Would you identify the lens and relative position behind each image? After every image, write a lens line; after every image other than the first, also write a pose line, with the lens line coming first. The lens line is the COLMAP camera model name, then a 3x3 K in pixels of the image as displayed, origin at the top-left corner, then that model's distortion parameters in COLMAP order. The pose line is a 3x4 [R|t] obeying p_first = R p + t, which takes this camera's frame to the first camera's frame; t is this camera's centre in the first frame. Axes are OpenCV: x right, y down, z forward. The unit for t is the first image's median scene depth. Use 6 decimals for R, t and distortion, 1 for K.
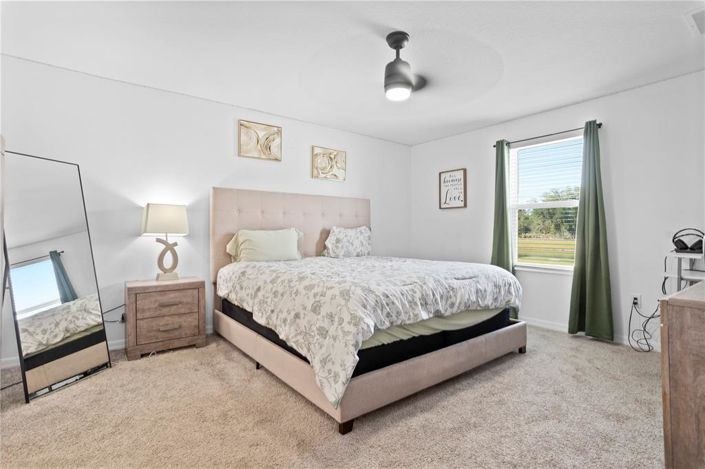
lens RADIAL K [[343.5, 0, 353.1], [0, 343.5, 232.3], [0, 0, 1]] dist [-0.003410, -0.000229]
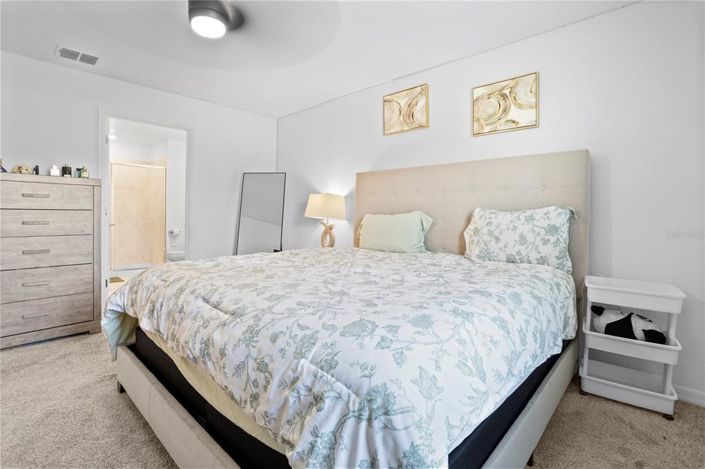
lens RADIAL K [[343.5, 0, 359.5], [0, 343.5, 217.2], [0, 0, 1]] dist [-0.003410, -0.000229]
pose [[0.195544, 0.010022, -0.980644, 0.515674], [-0.000747, 0.999949, 0.010070, -0.007012], [0.980695, -0.001237, 0.195541, 0.671889]]
